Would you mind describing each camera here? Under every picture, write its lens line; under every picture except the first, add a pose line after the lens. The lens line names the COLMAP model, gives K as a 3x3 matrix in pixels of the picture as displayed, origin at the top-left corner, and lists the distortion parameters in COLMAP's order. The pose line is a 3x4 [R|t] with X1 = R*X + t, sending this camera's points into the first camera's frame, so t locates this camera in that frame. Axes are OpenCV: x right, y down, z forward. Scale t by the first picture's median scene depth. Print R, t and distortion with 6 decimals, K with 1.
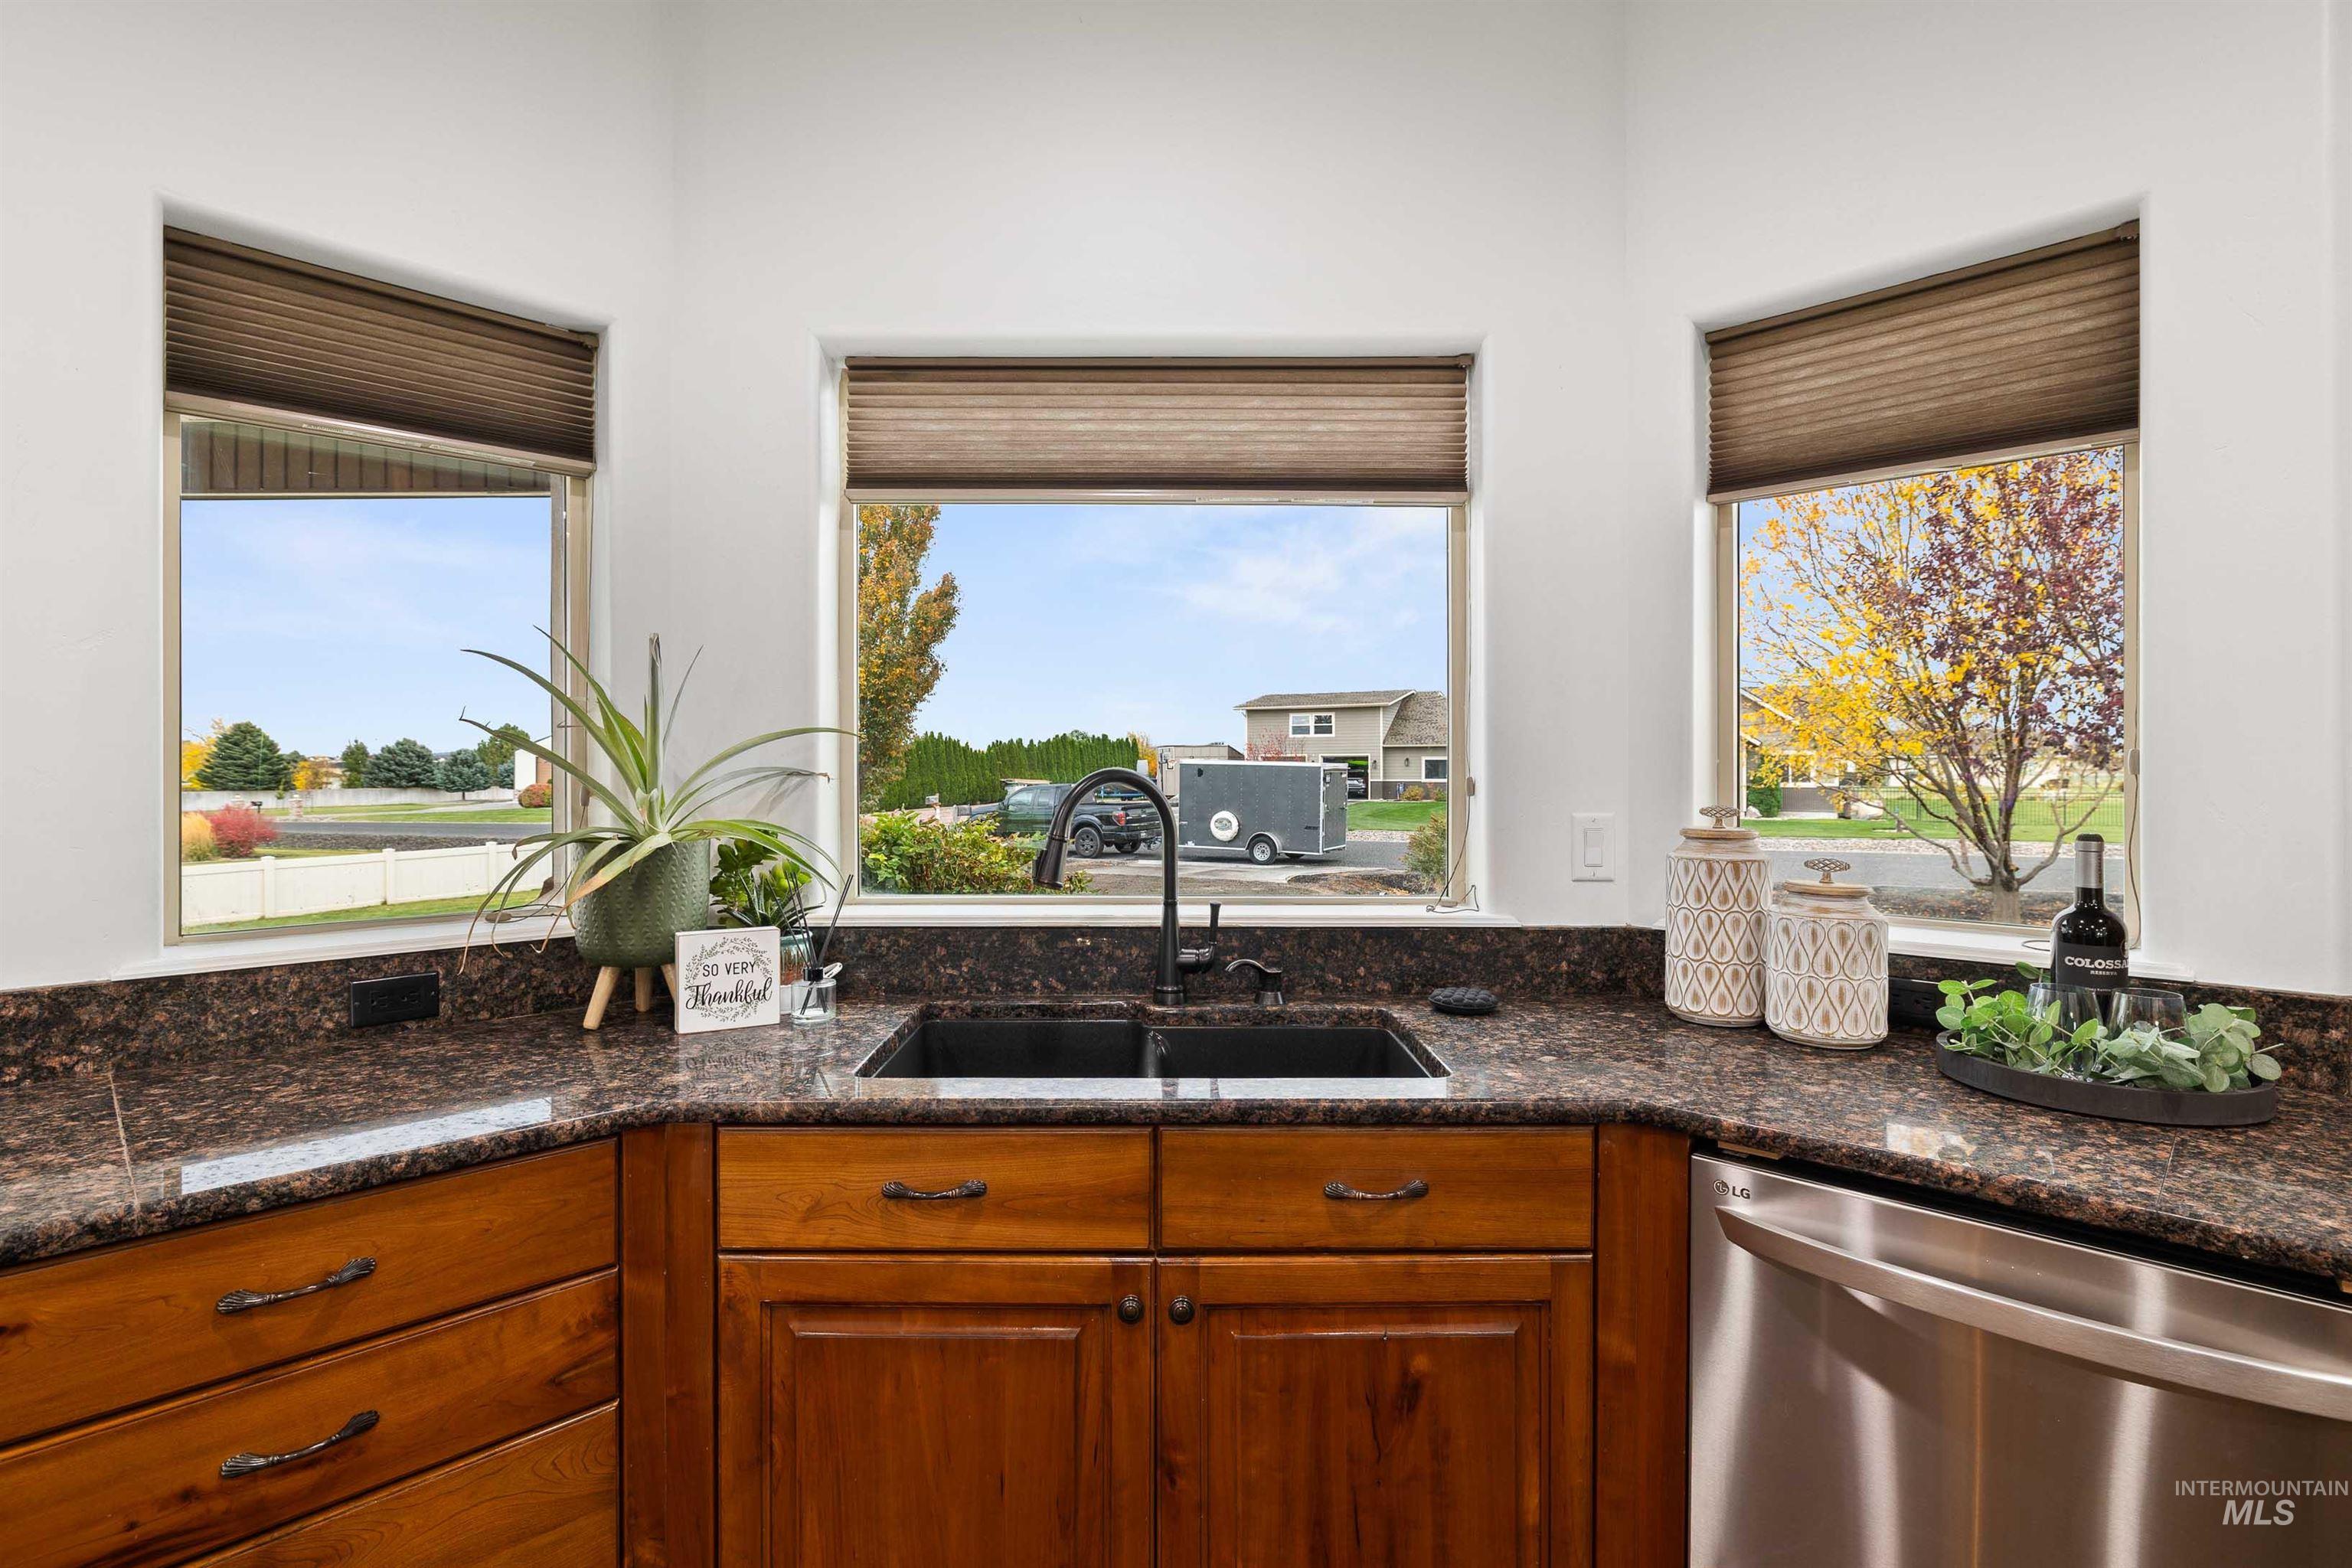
lens RADIAL K [[1106.4, 0, 1143.9], [0, 1106.4, 776.5], [0, 0, 1]] dist [-0.002034, 0.000117]
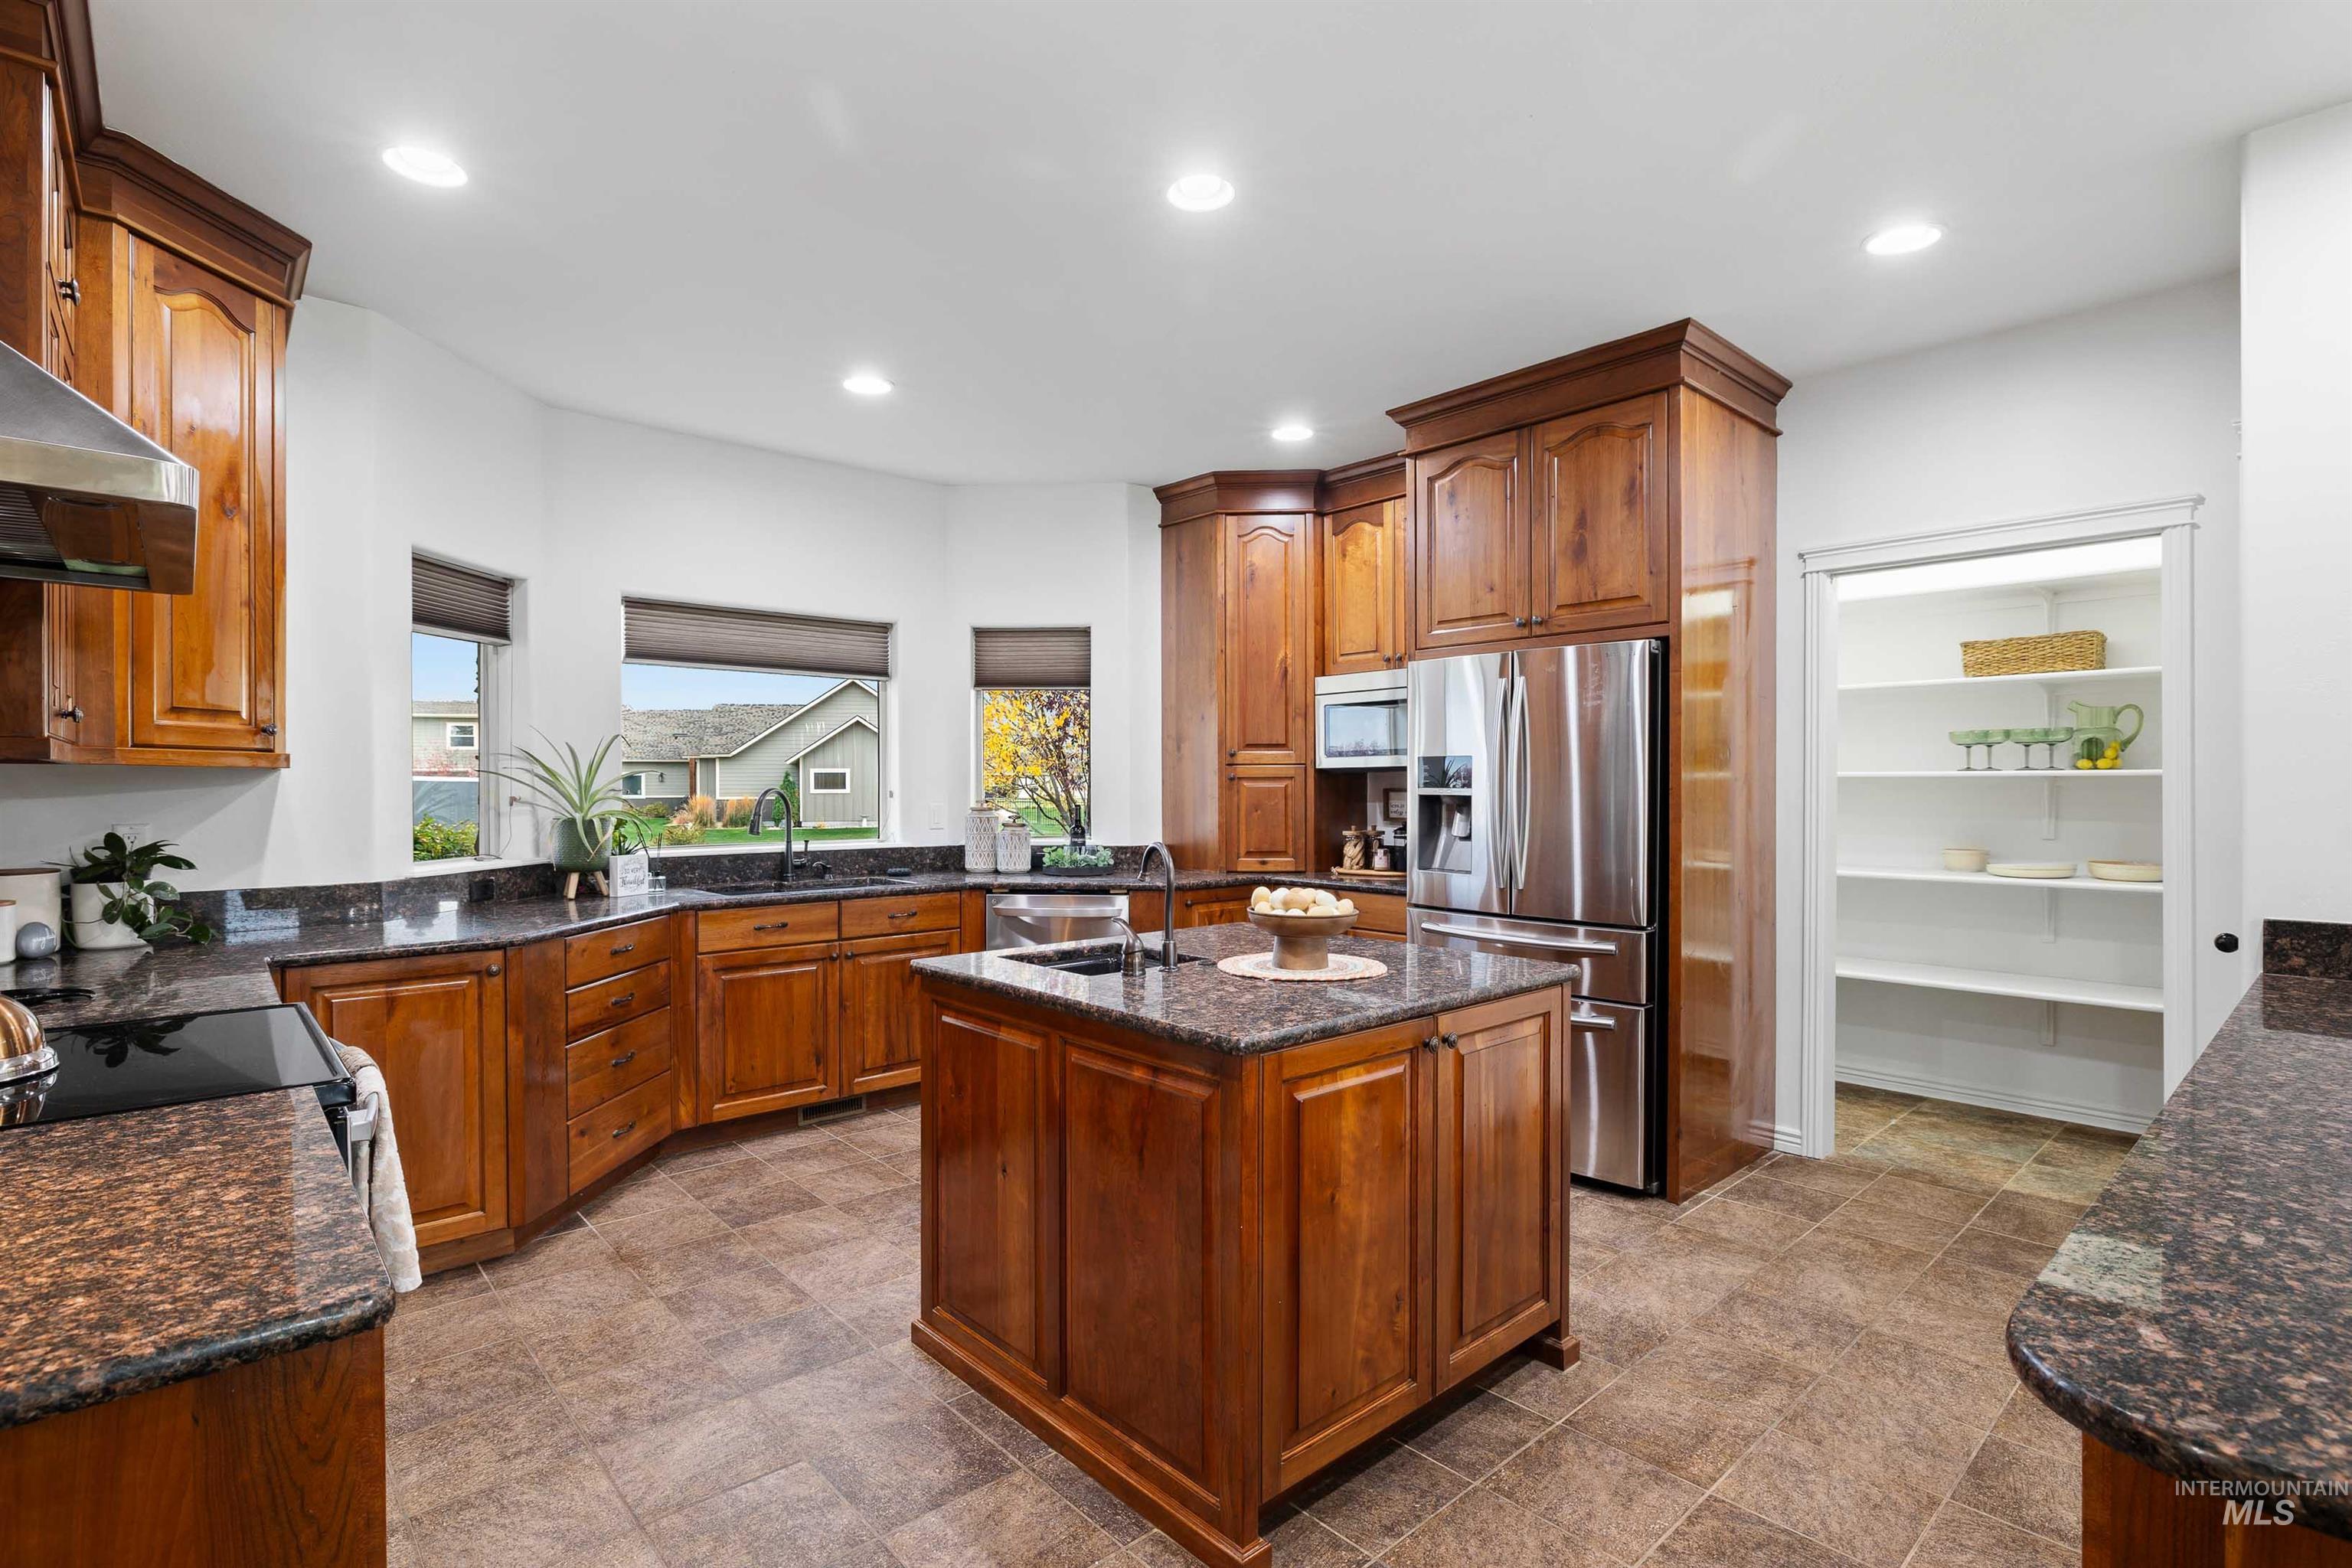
lens RADIAL K [[1106.4, 0, 1143.9], [0, 1106.4, 776.5], [0, 0, 1]] dist [-0.002034, 0.000117]
pose [[0.761322, 0.003534, 0.648365, -1.087803], [0.006097, 0.999902, -0.012609, 0.006632], [-0.648346, 0.013552, 0.761225, -1.558538]]
